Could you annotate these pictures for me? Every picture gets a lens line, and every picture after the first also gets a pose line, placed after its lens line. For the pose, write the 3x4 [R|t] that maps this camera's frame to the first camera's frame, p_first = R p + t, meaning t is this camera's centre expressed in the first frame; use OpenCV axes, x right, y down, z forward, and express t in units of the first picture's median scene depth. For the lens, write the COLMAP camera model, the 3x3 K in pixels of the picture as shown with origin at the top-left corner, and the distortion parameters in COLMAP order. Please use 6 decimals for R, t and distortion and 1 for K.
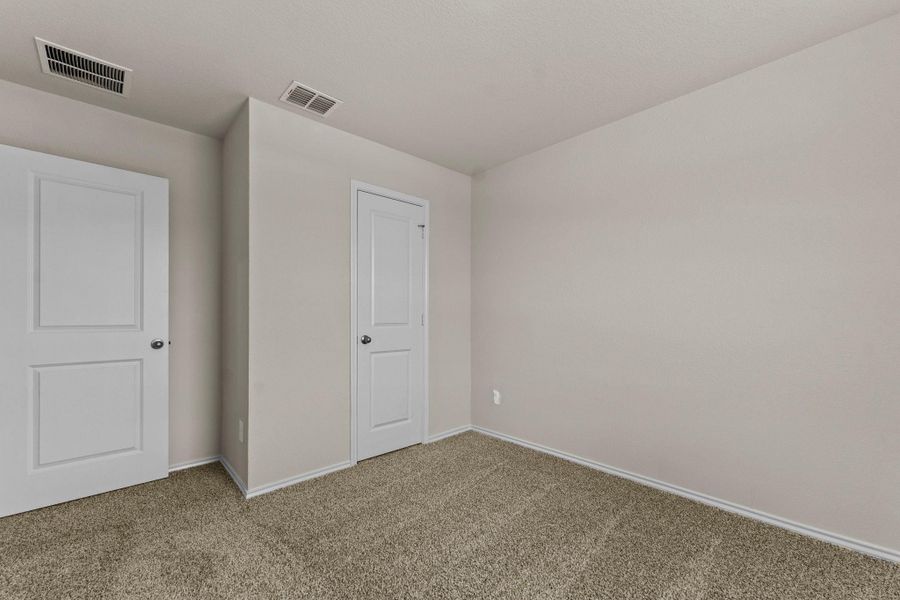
lens RADIAL K [[404.5, 0, 454.9], [0, 404.5, 312.6], [0, 0, 1]] dist [0.000780, 0.000235]
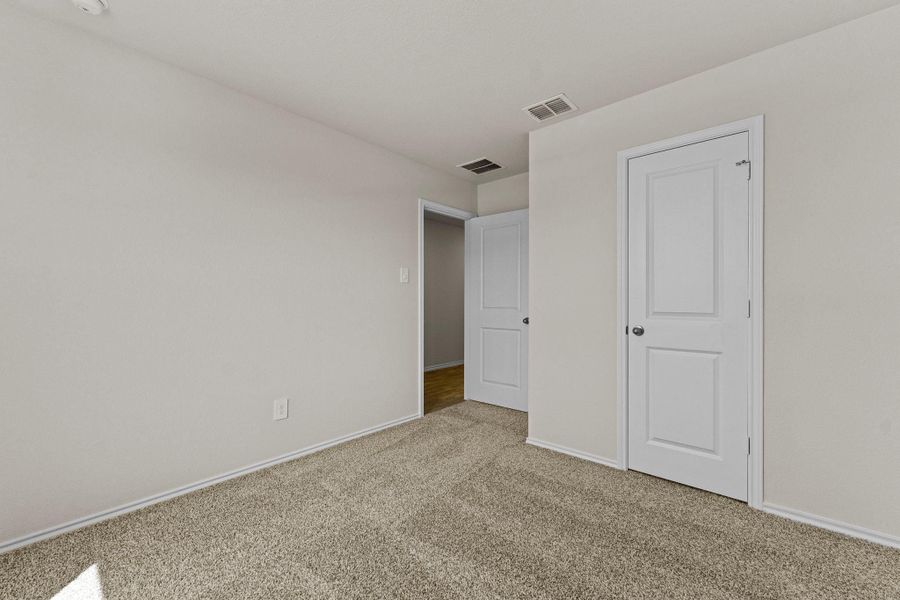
lens RADIAL K [[395.7, 0, 453.9], [0, 395.7, 301.3], [0, 0, 1]] dist [0.000231, -0.000031]
pose [[0.012936, -0.002067, -0.999914, 0.620637], [0.001221, 0.999997, -0.002051, 0.006614], [0.999916, -0.001195, 0.012939, 0.616707]]
